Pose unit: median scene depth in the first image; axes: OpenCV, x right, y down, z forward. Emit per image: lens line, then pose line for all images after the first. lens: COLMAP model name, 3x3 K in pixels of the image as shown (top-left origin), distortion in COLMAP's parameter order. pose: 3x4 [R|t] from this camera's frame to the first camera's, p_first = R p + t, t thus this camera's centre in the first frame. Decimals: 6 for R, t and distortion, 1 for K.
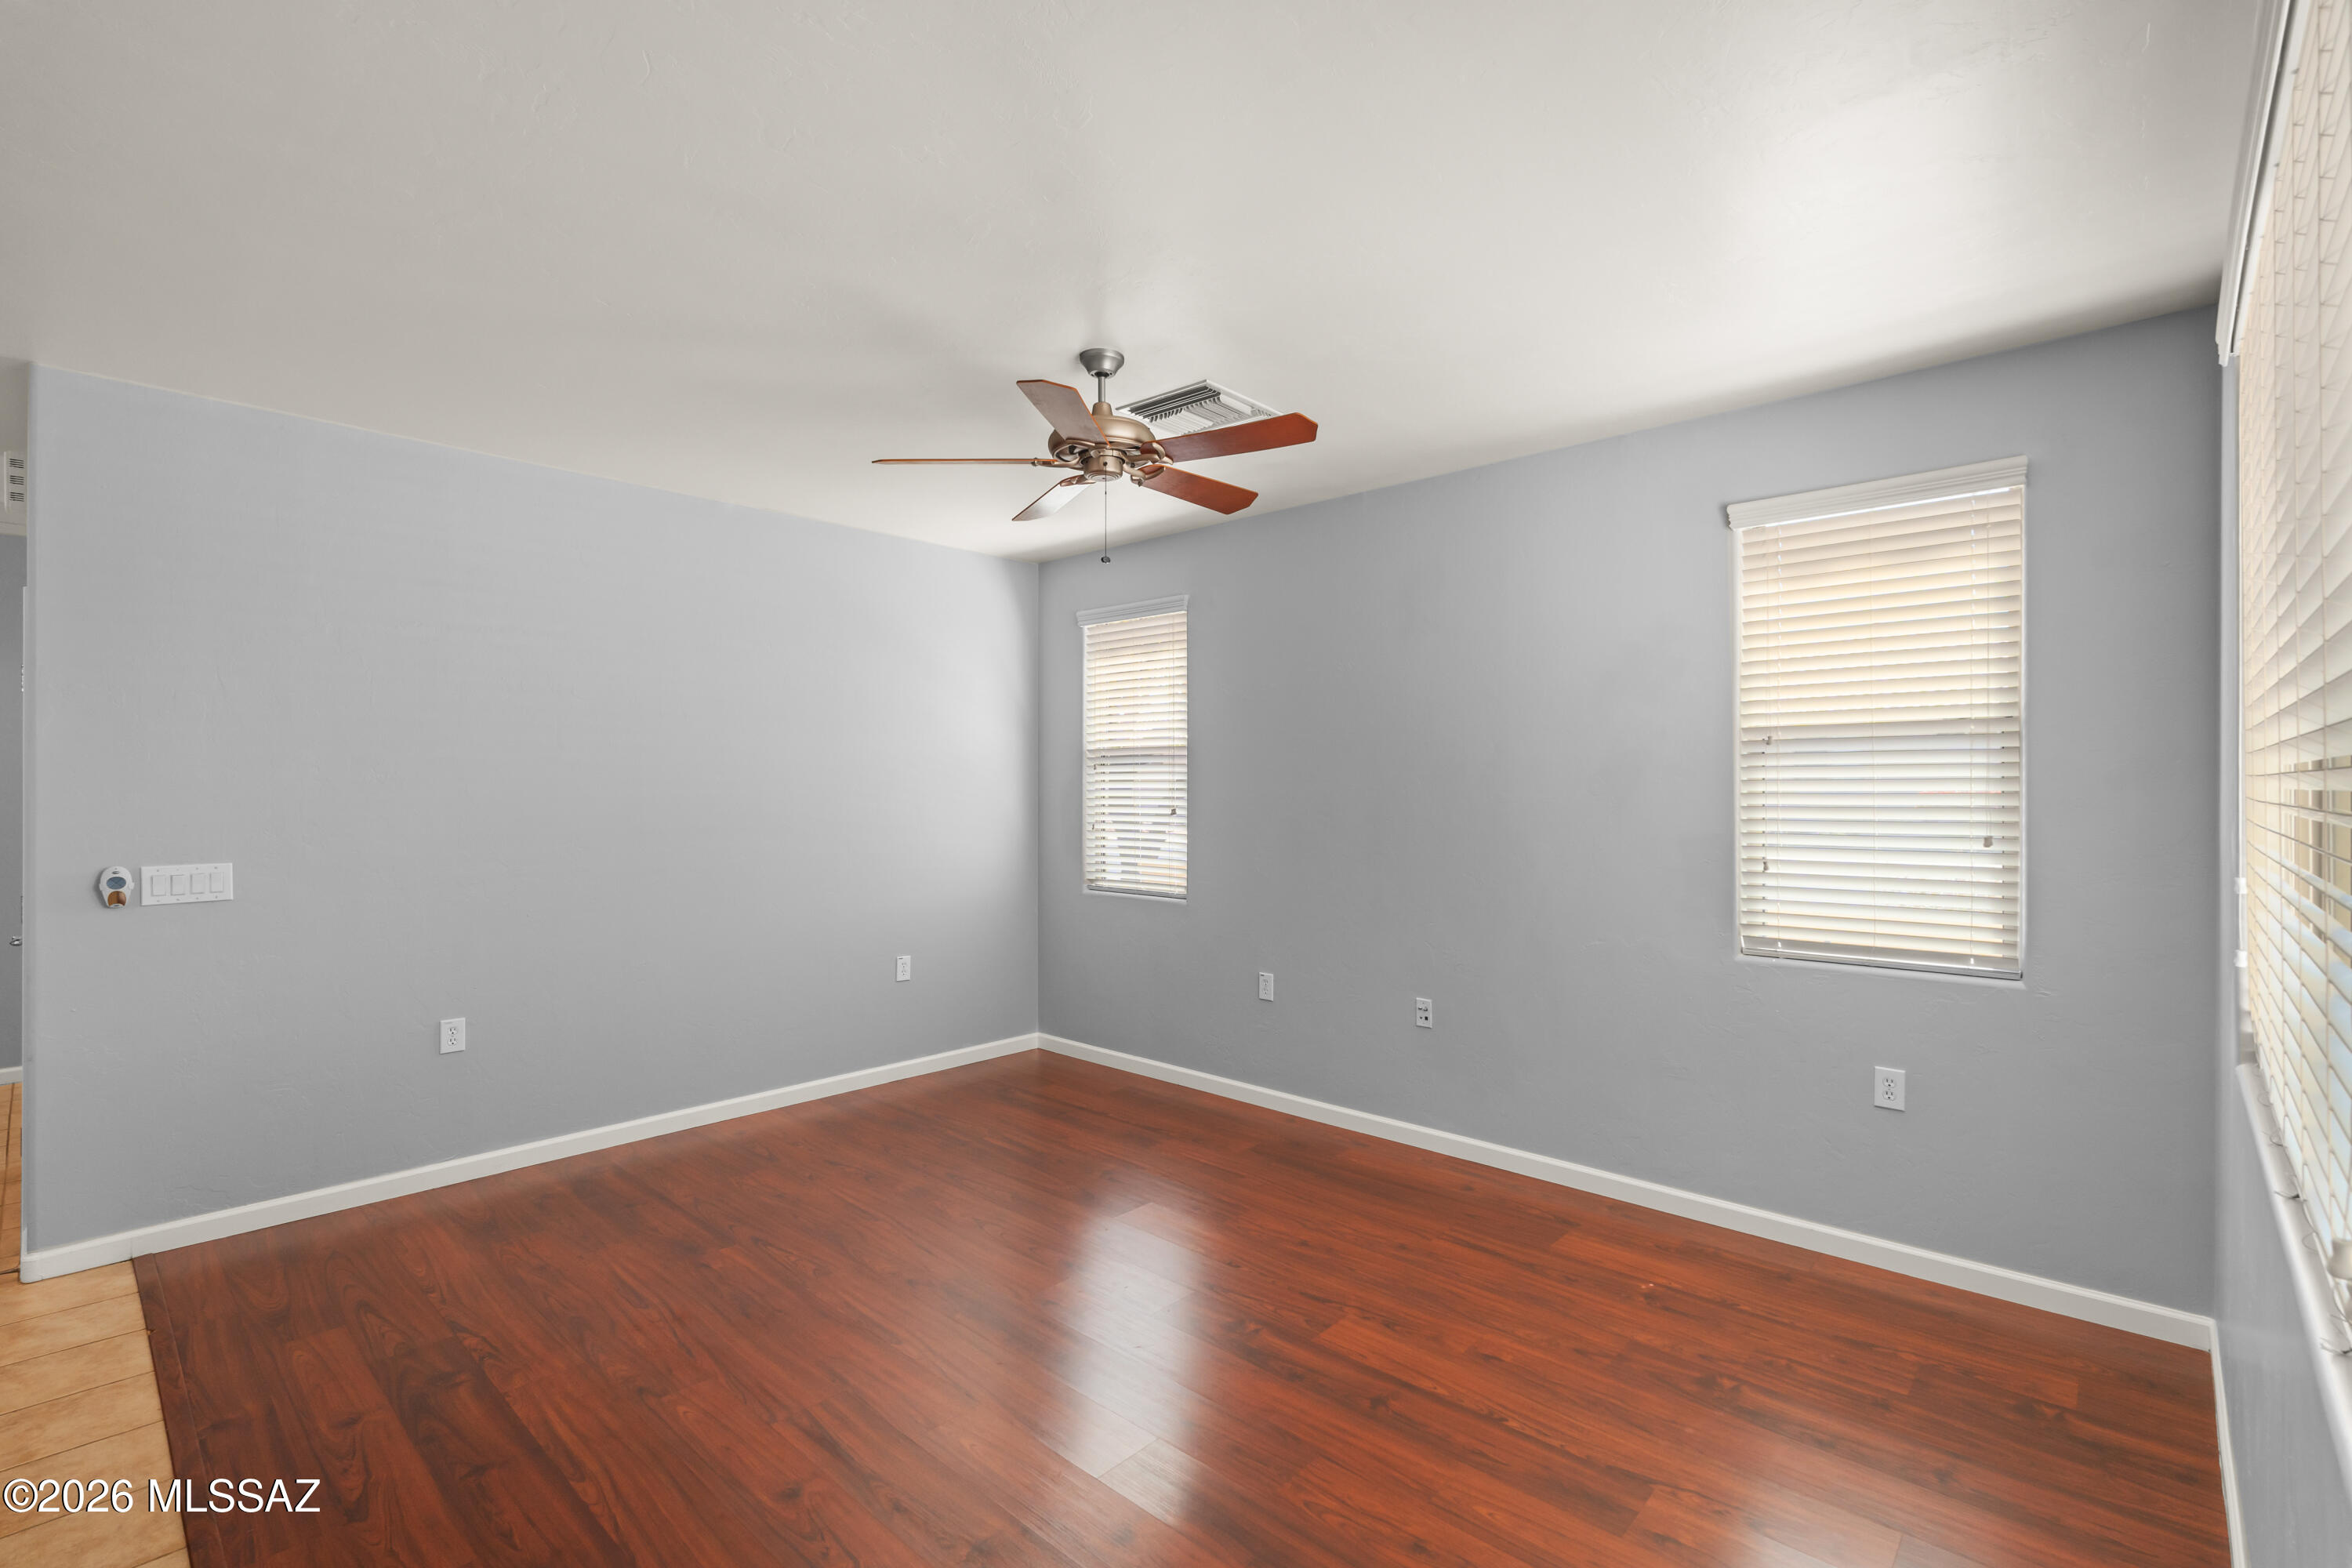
lens RADIAL K [[1078.7, 0, 1176.0], [0, 1078.7, 784.0], [0, 0, 1]] dist [0.003251, -0.000050]
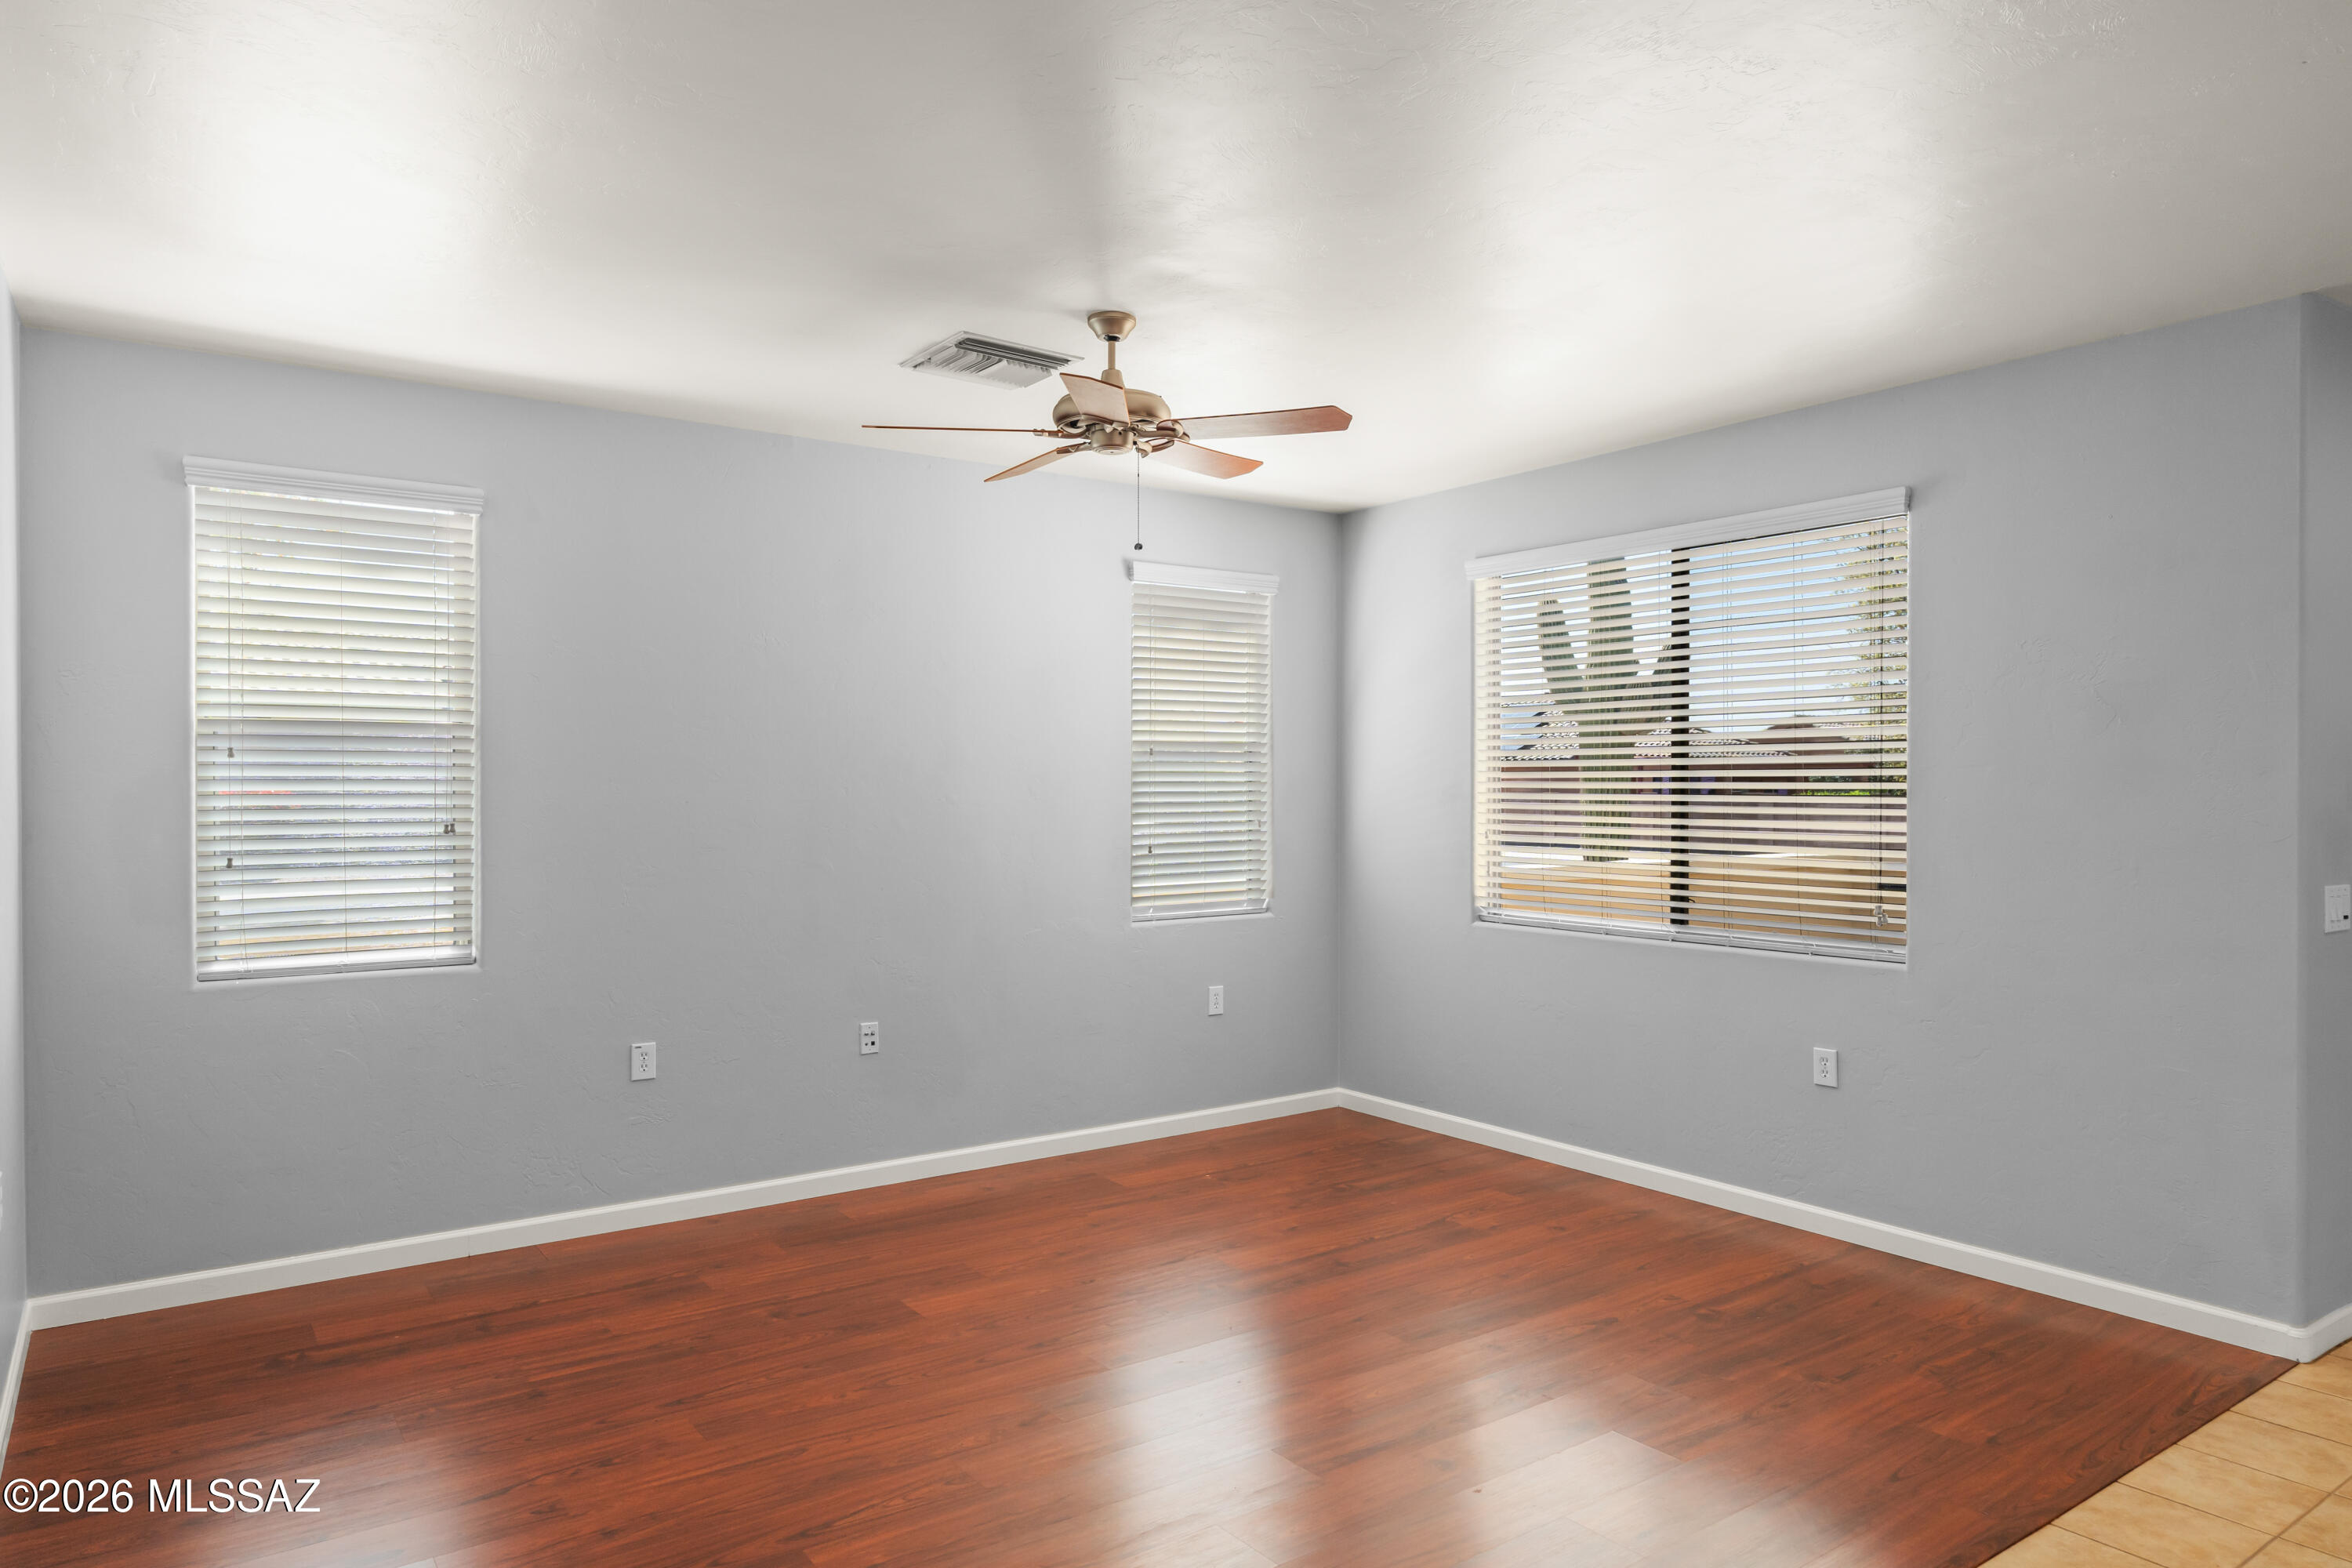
lens RADIAL K [[1452.0, 0, 1176.0], [0, 1452.0, 784.0], [0, 0, 1]] dist [0.001731, 0.000430]
pose [[0.189521, 0.009363, 0.981832, -1.072101], [0.002572, 0.999946, -0.010032, 0.014172], [-0.981873, 0.004427, 0.189486, 0.602035]]
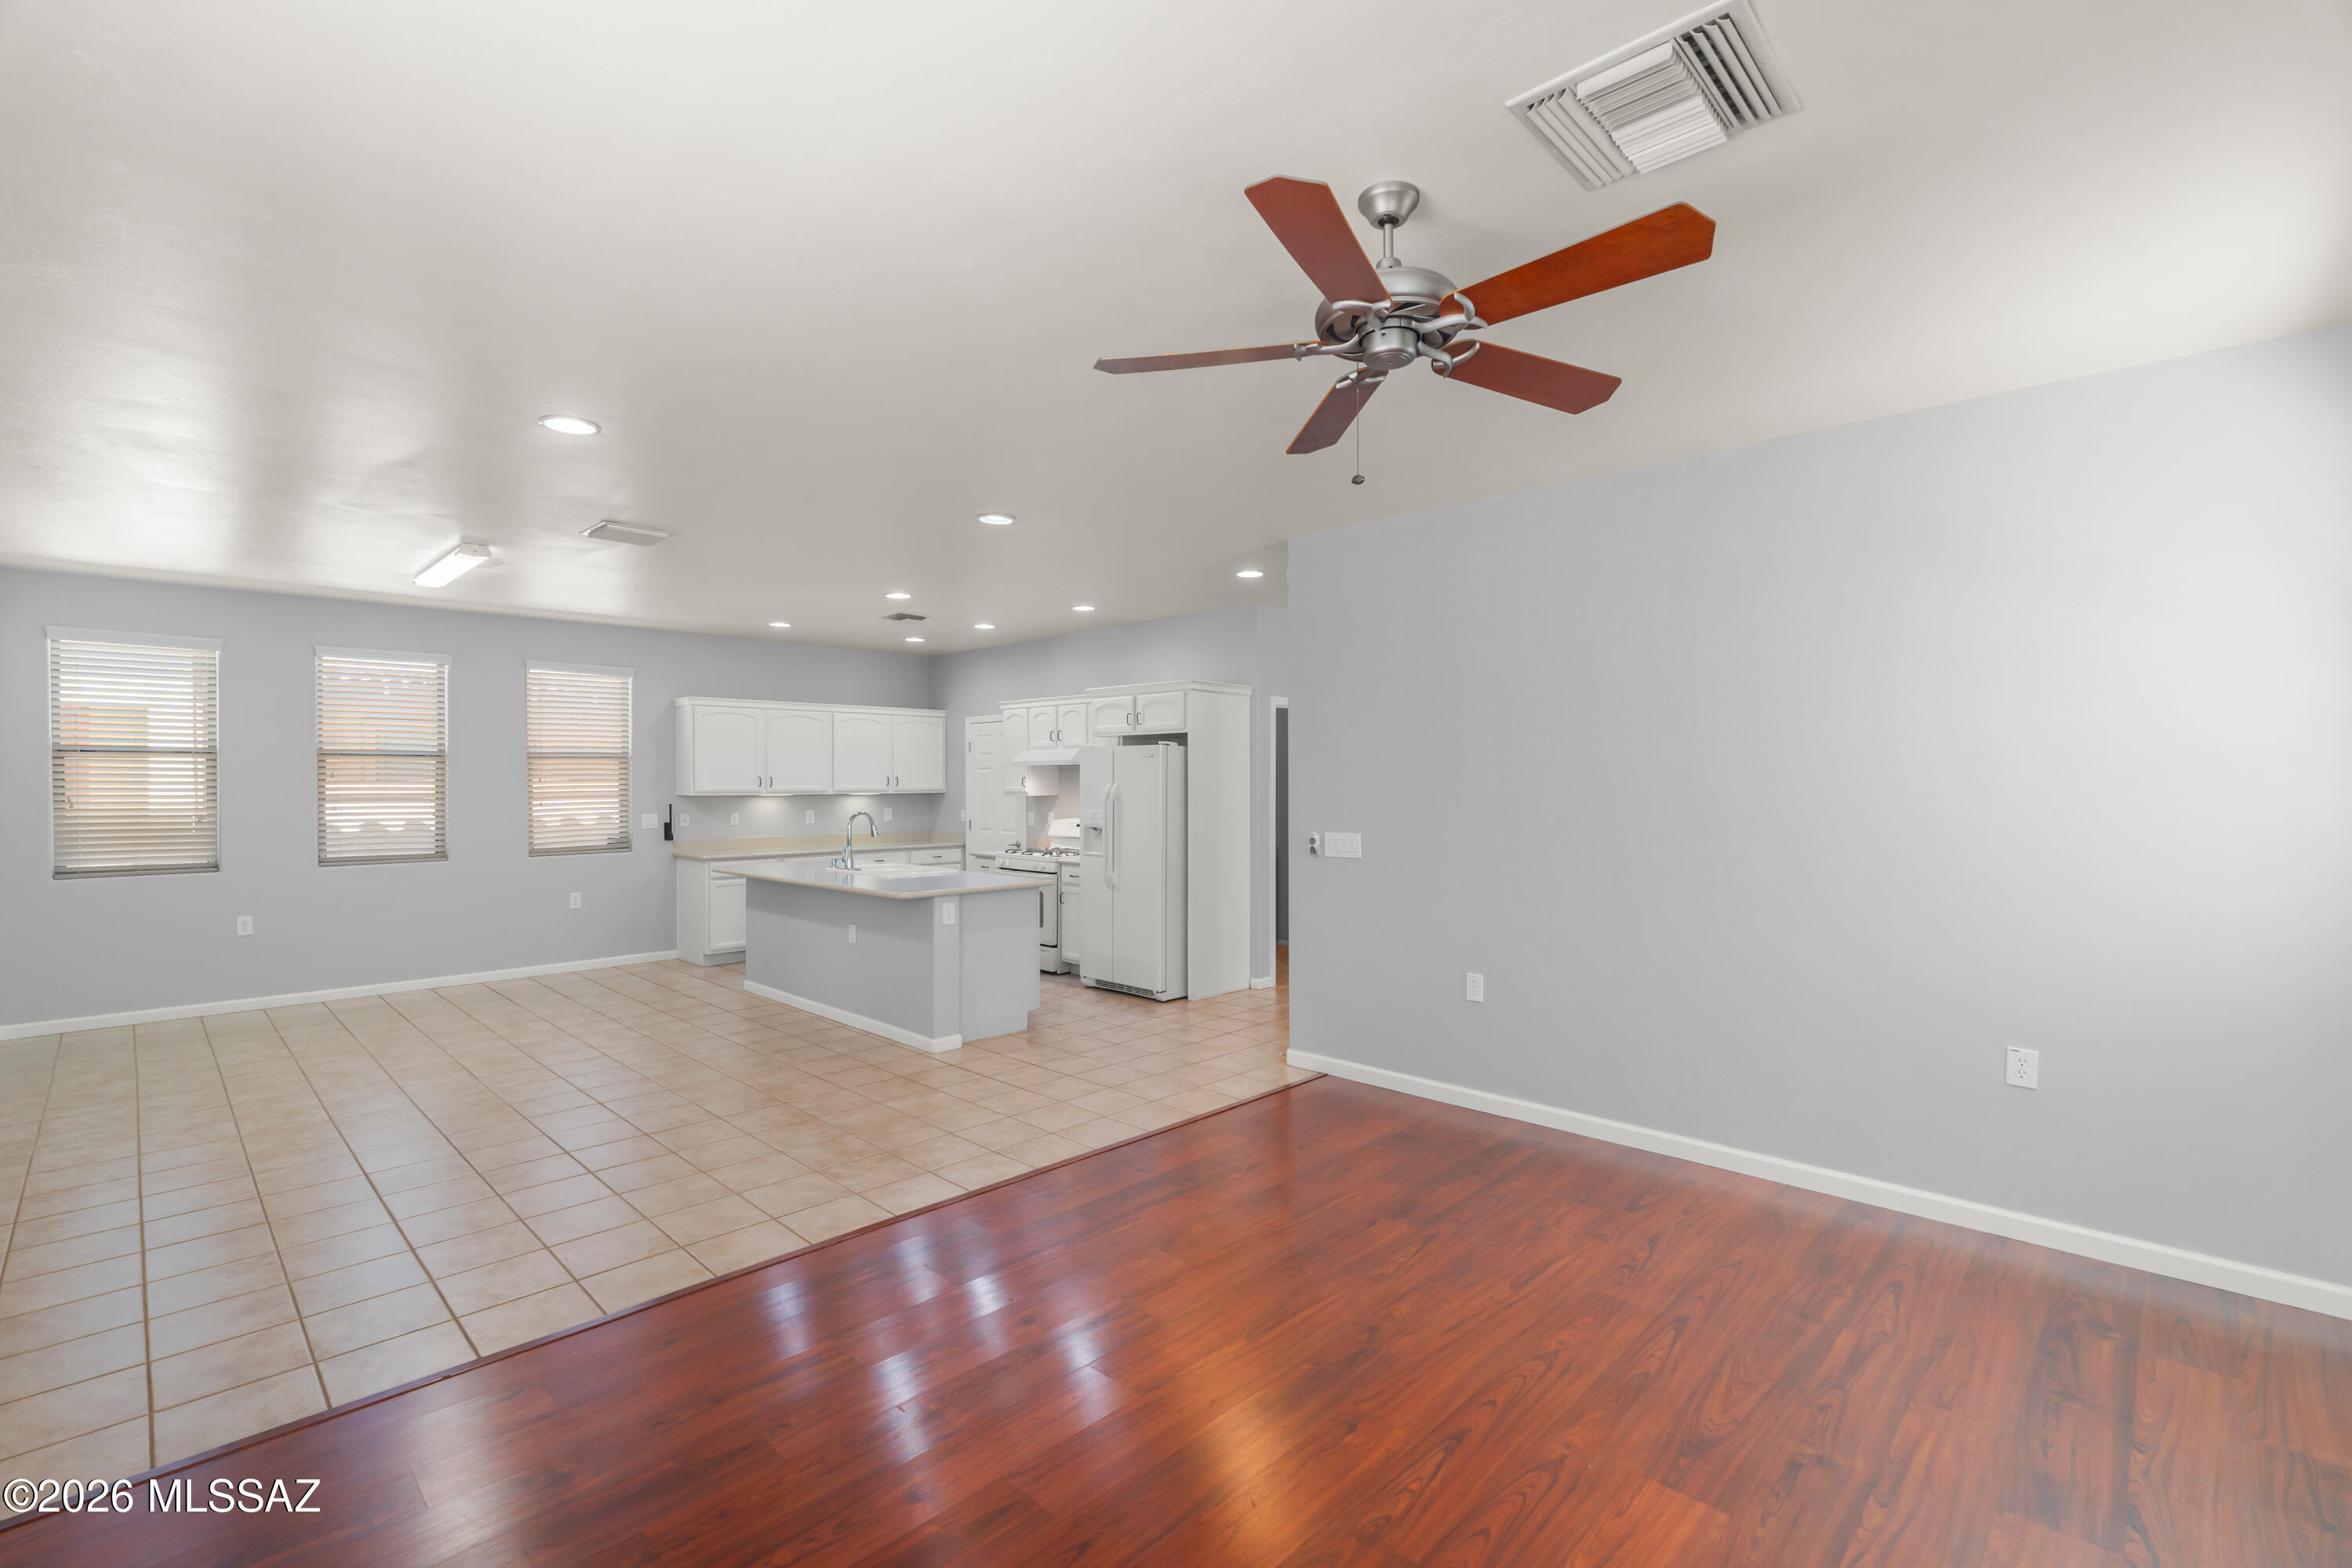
lens RADIAL K [[1022.3, 0, 1164.0], [0, 1022.3, 787.4], [0, 0, 1]] dist [-0.006263, 0.000005]
pose [[-0.020341, 0.006888, -0.999769, 0.524208], [-0.001806, 0.999974, 0.006926, -0.000478], [0.999791, 0.001947, -0.020328, 0.722203]]
